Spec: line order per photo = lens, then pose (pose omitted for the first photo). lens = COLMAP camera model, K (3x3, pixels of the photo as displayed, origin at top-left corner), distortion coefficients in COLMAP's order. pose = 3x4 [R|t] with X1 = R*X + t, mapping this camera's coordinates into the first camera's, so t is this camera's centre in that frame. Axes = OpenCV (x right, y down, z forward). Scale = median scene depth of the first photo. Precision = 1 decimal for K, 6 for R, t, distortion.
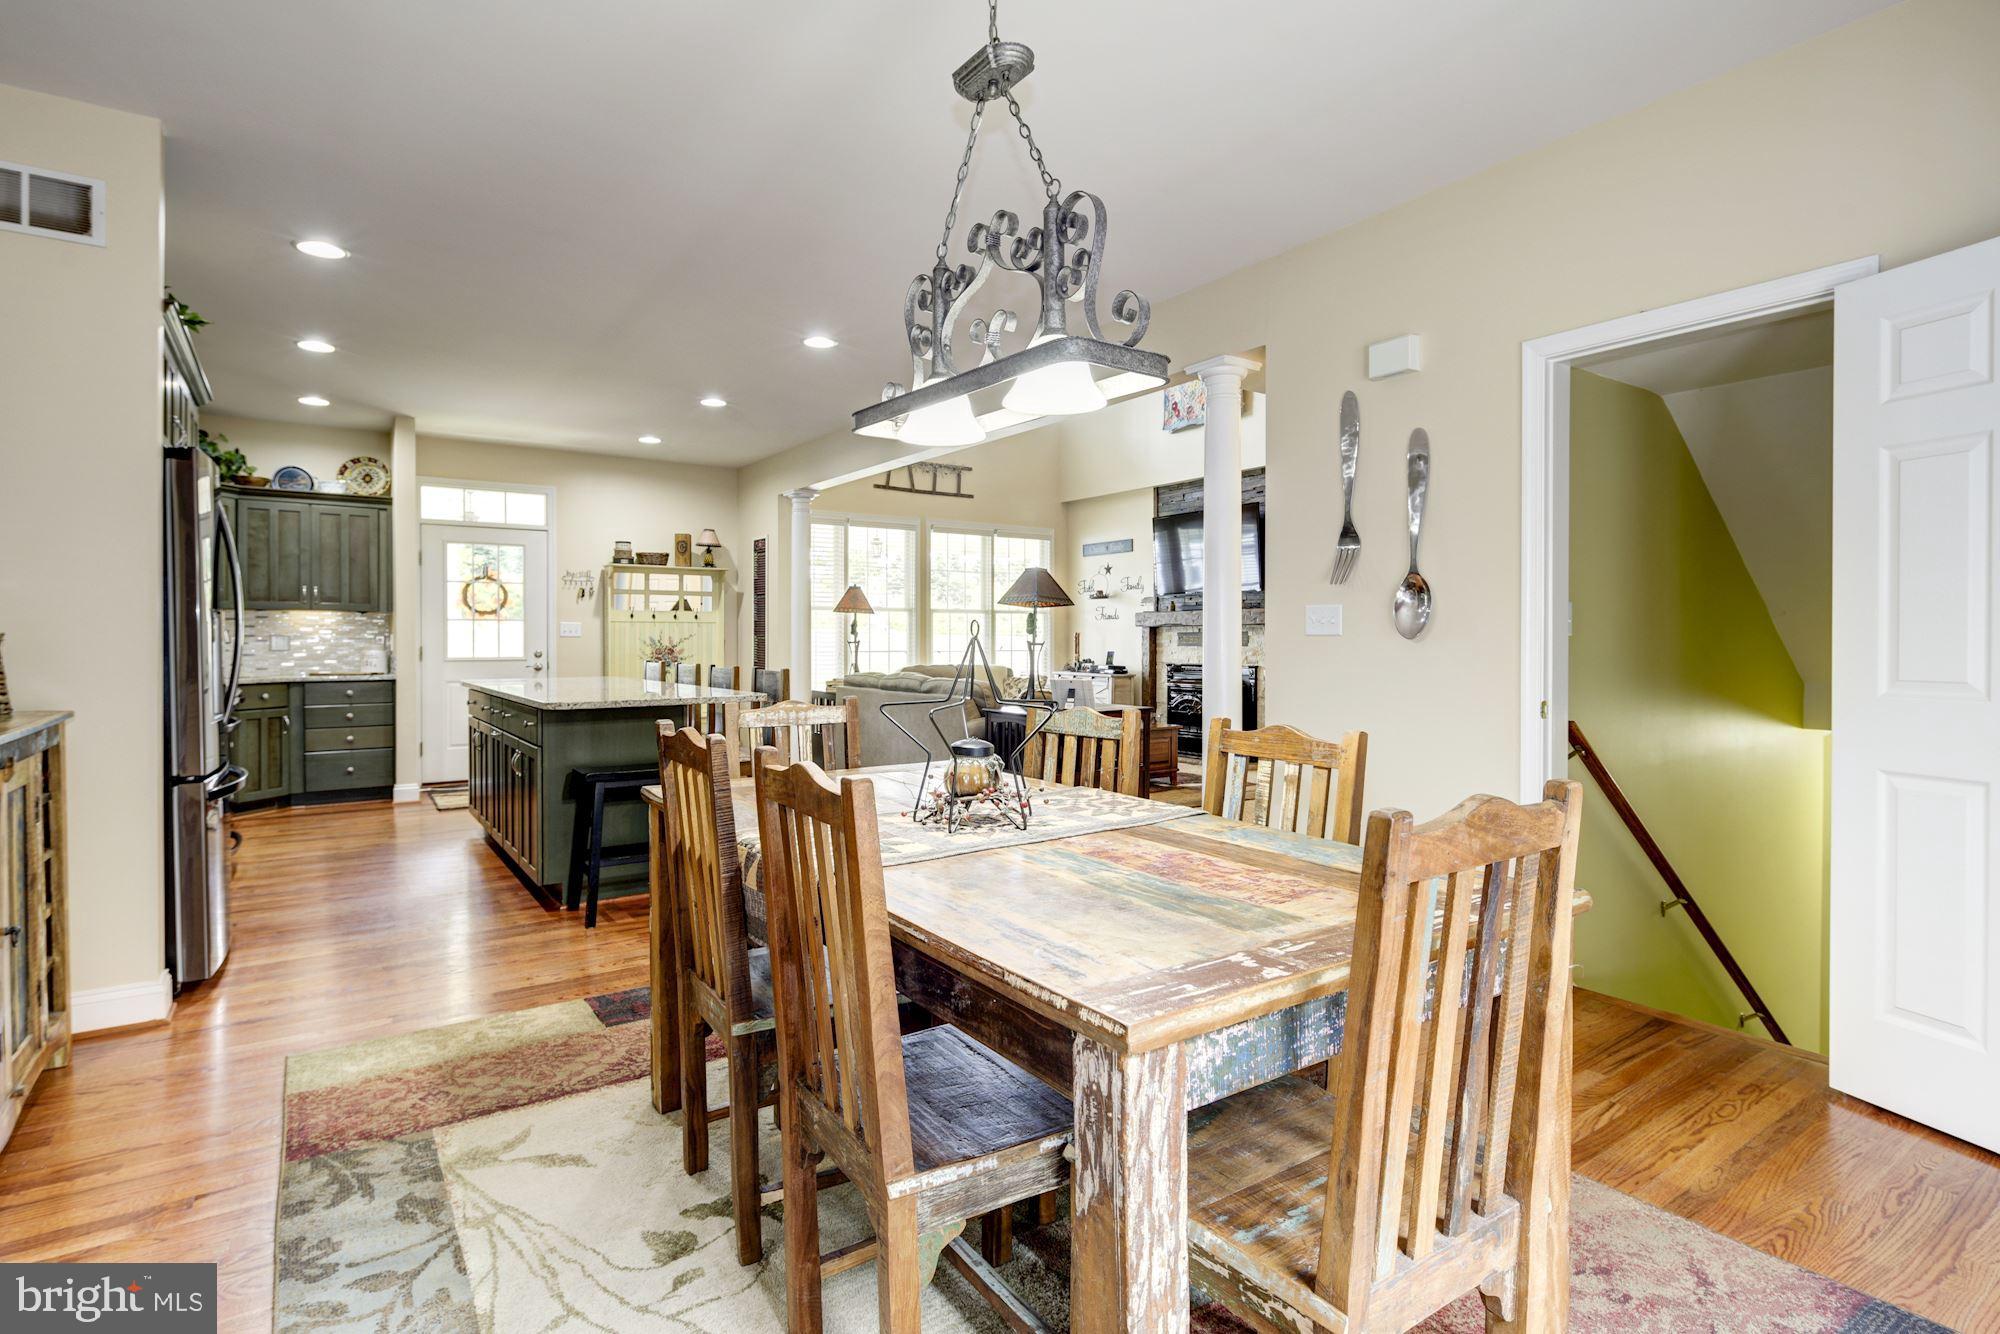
lens RADIAL K [[975.5, 0, 957.4], [0, 975.5, 647.7], [0, 0, 1]] dist [0.003426, -0.004331]
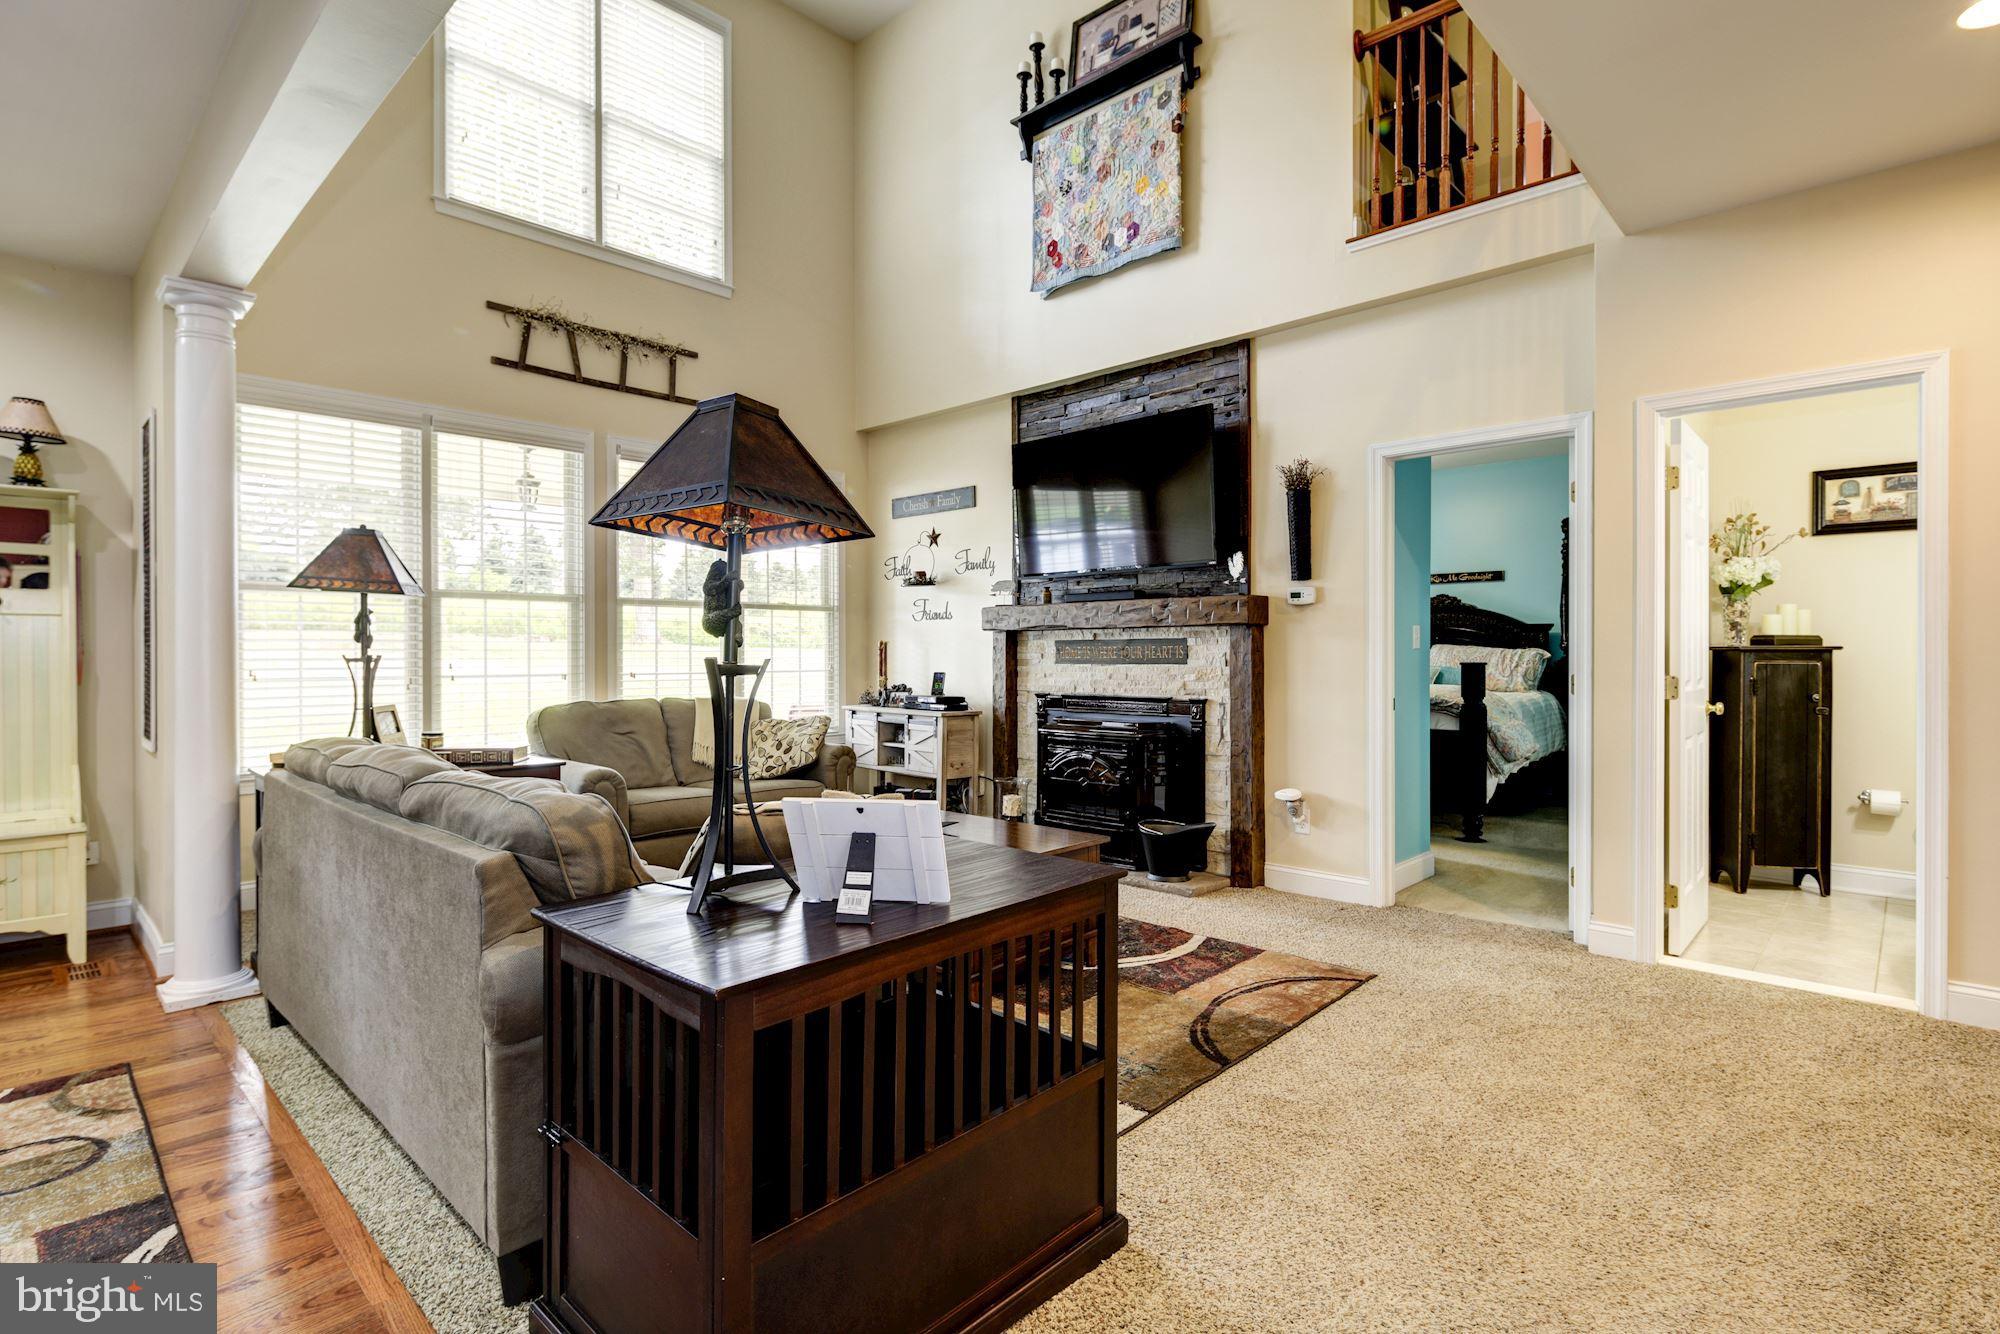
lens RADIAL K [[975.5, 0, 1002.9], [0, 975.5, 662.9], [0, 0, 1]] dist [0.003426, -0.004331]
pose [[0.971005, -0.003491, 0.239035, 0.064167], [0.002979, 0.999992, 0.002503, -0.004712], [-0.239042, -0.001718, 0.971008, 0.506524]]
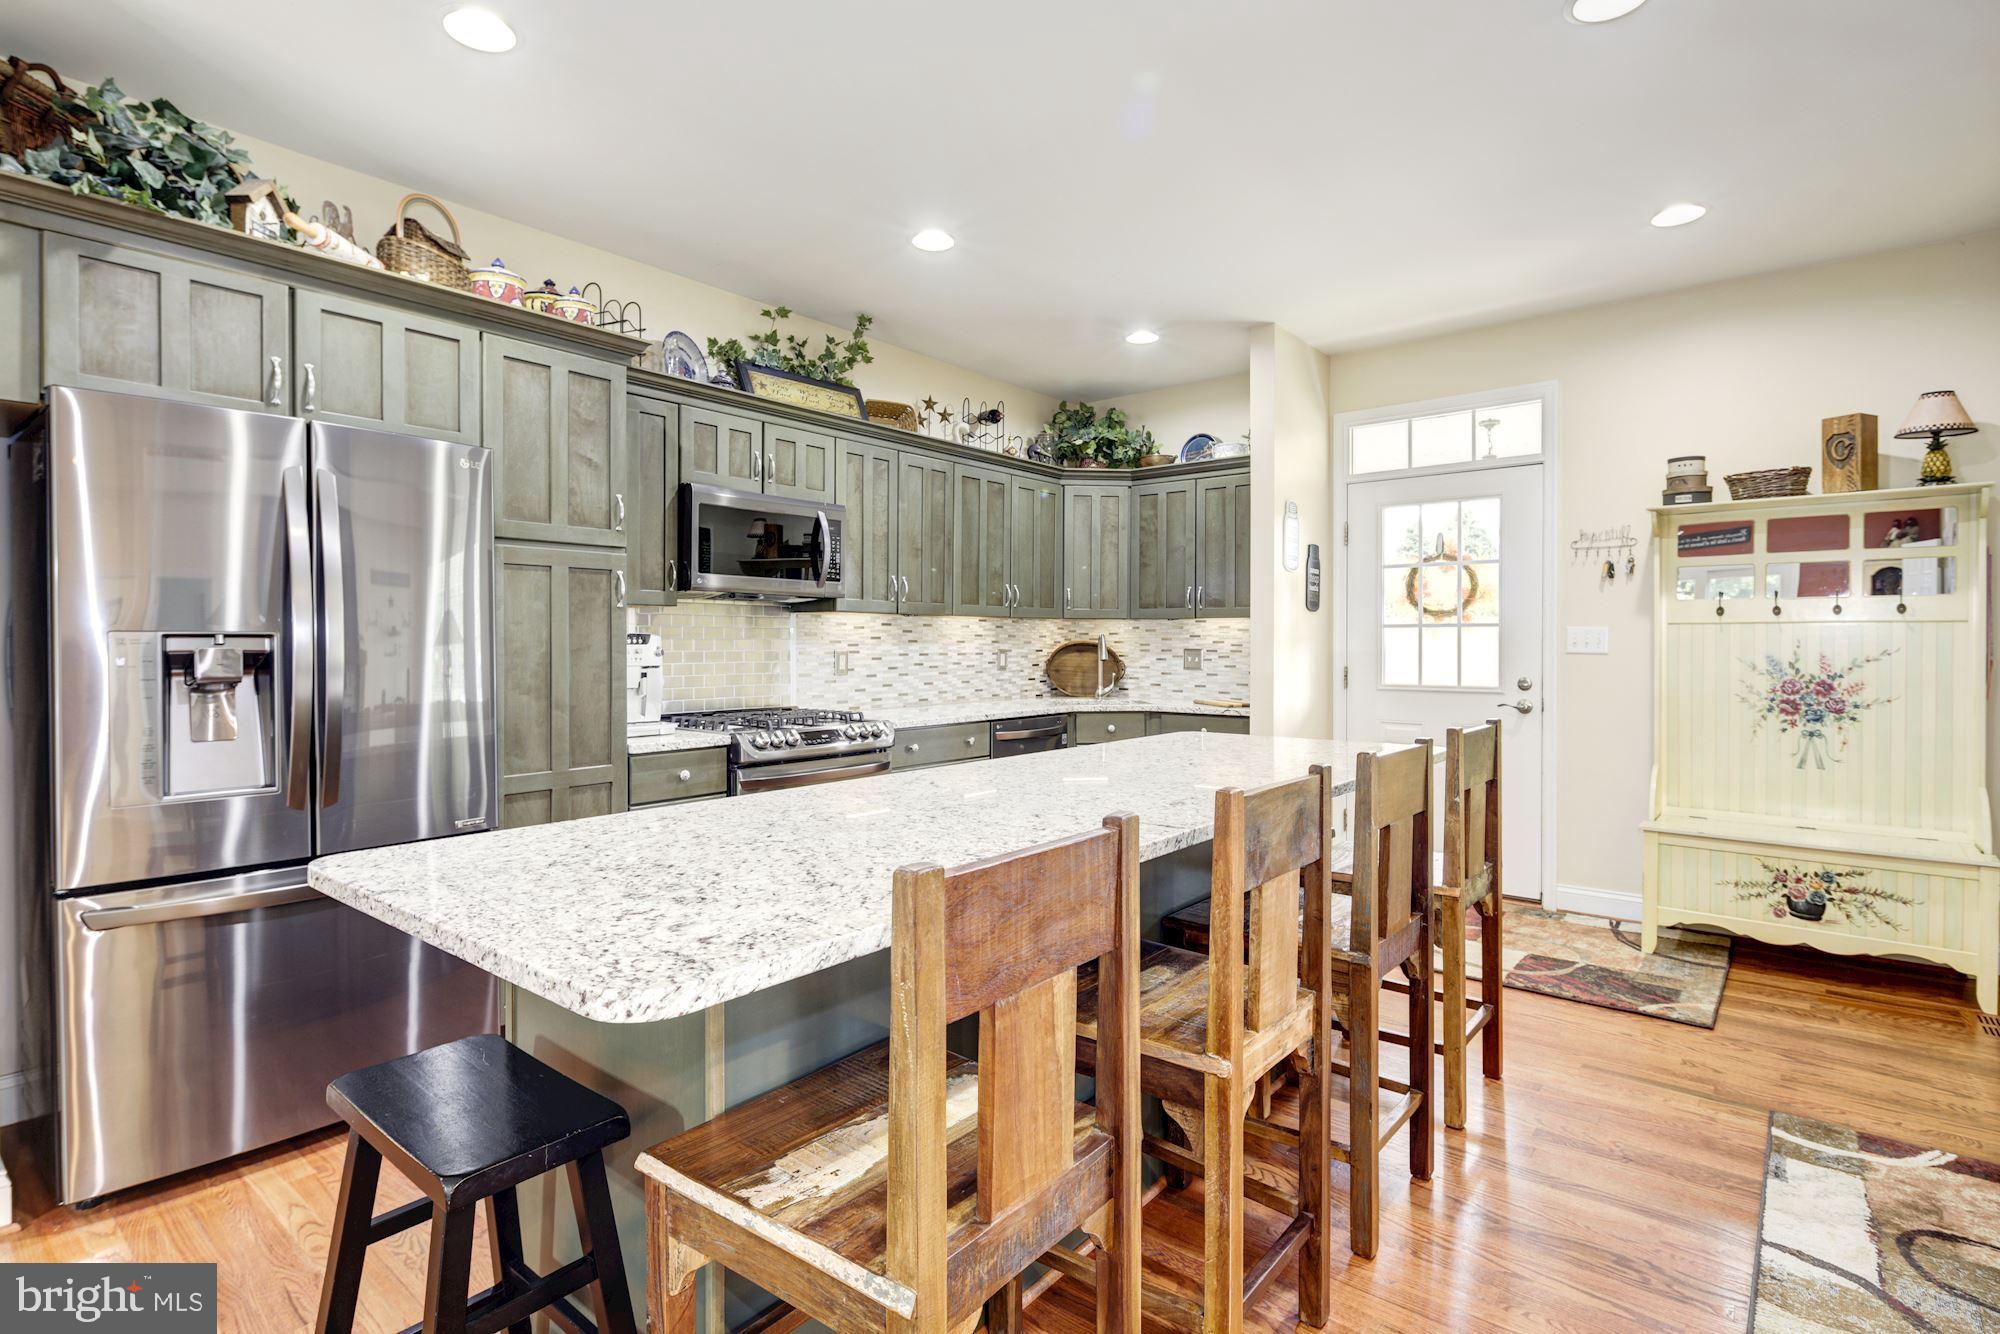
lens RADIAL K [[975.5, 0, 1012.4], [0, 975.5, 652.0], [0, 0, 1]] dist [0.003426, -0.004331]
pose [[0.313357, 0.007642, -0.949605, 0.010237], [-0.008635, 0.999949, 0.005198, -0.012672], [0.949596, 0.006571, 0.313407, 0.536566]]
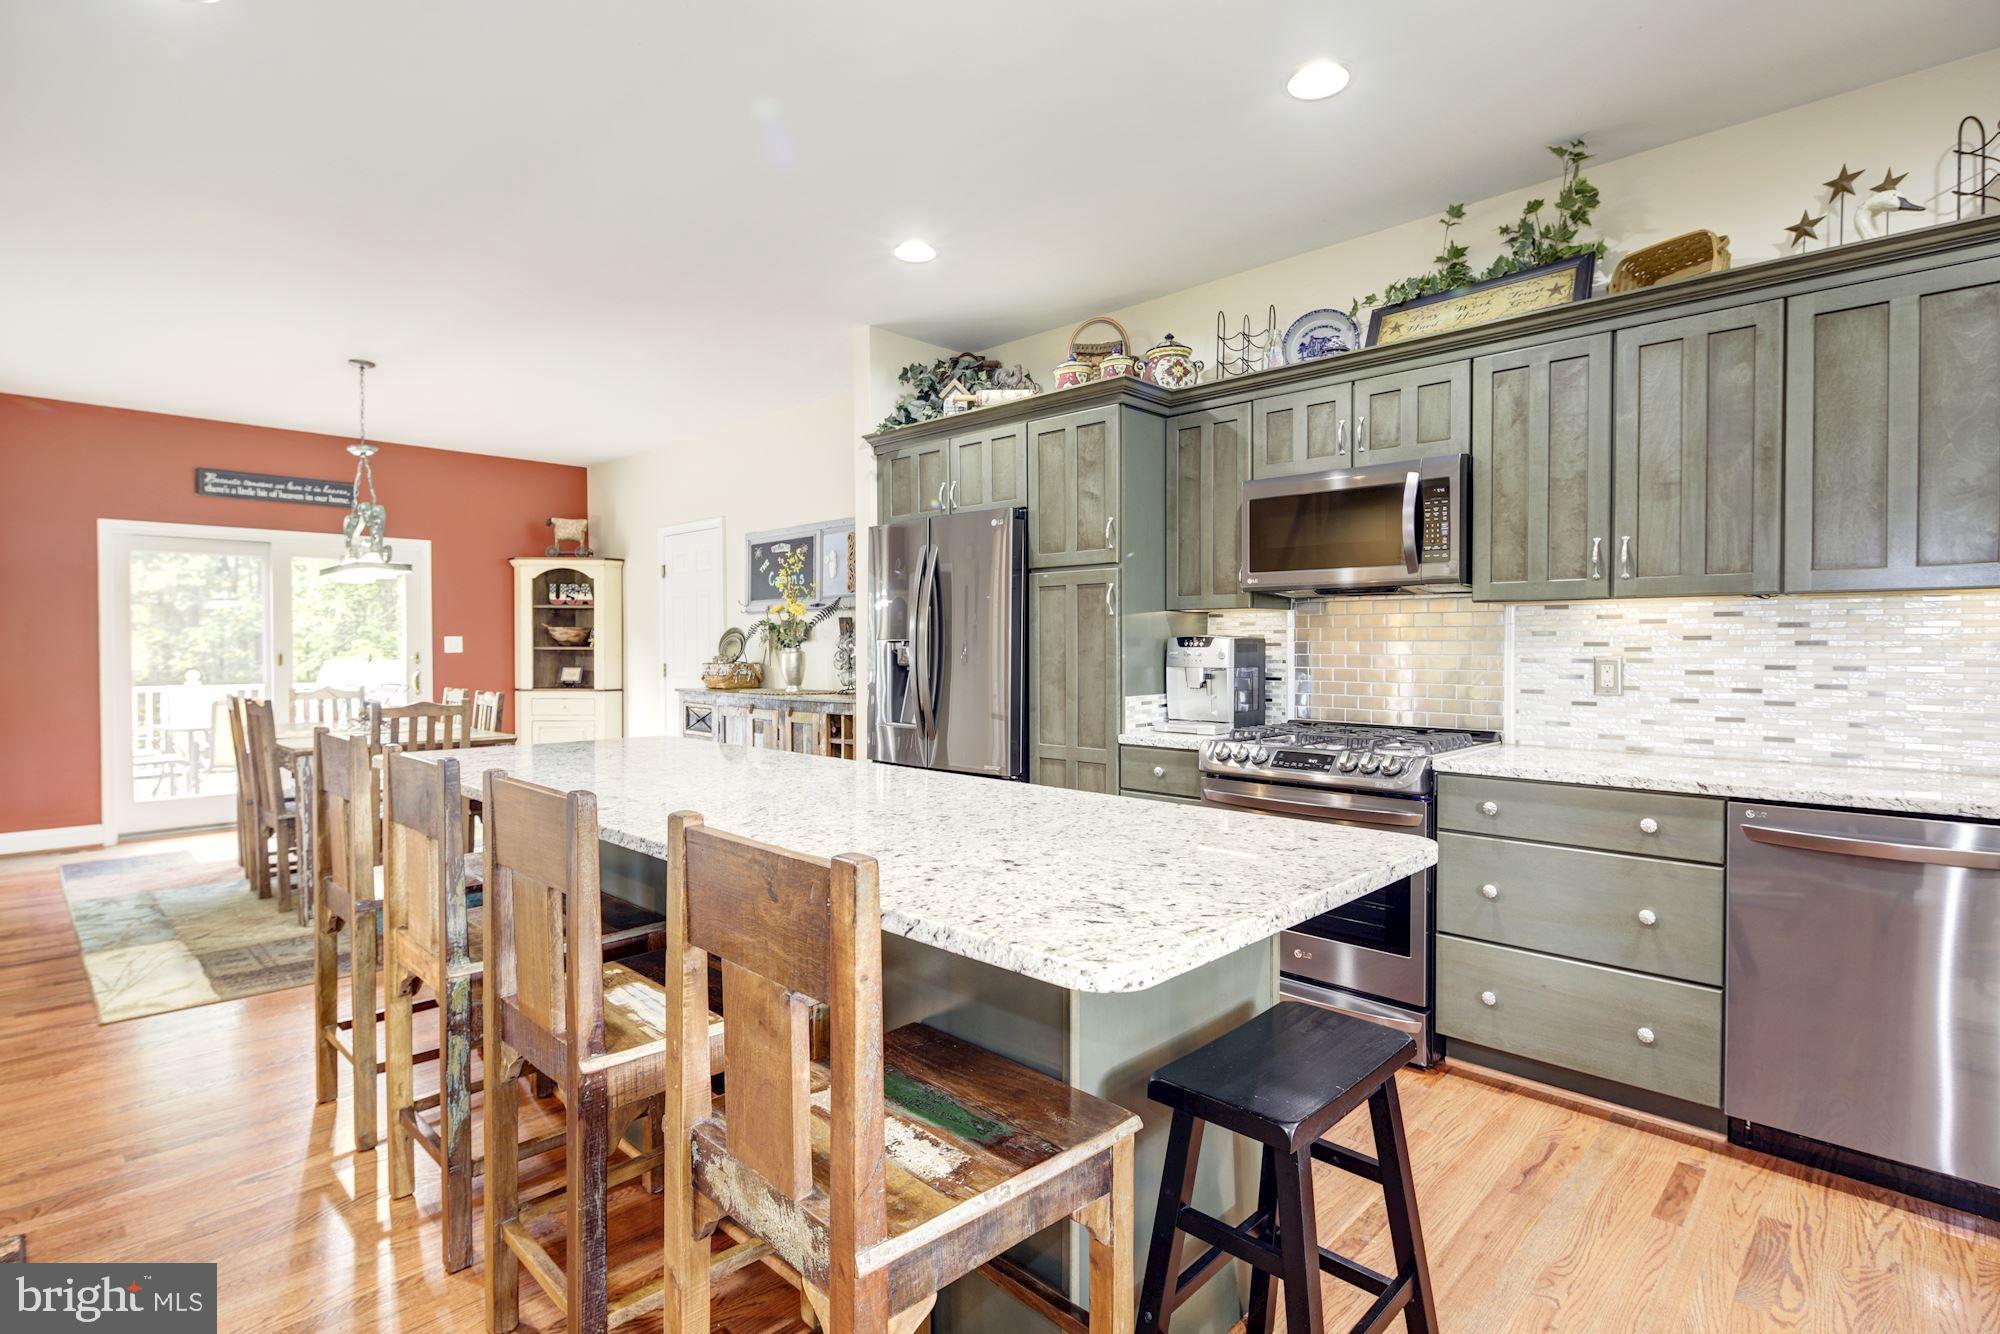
lens RADIAL K [[975.5, 0, 992.3], [0, 975.5, 668.0], [0, 0, 1]] dist [0.003426, -0.004331]
pose [[-0.972370, 0.004252, -0.233406, -0.239964], [-0.003515, 0.999454, 0.032853, -0.016979], [0.233418, 0.032766, -0.971824, 0.918562]]
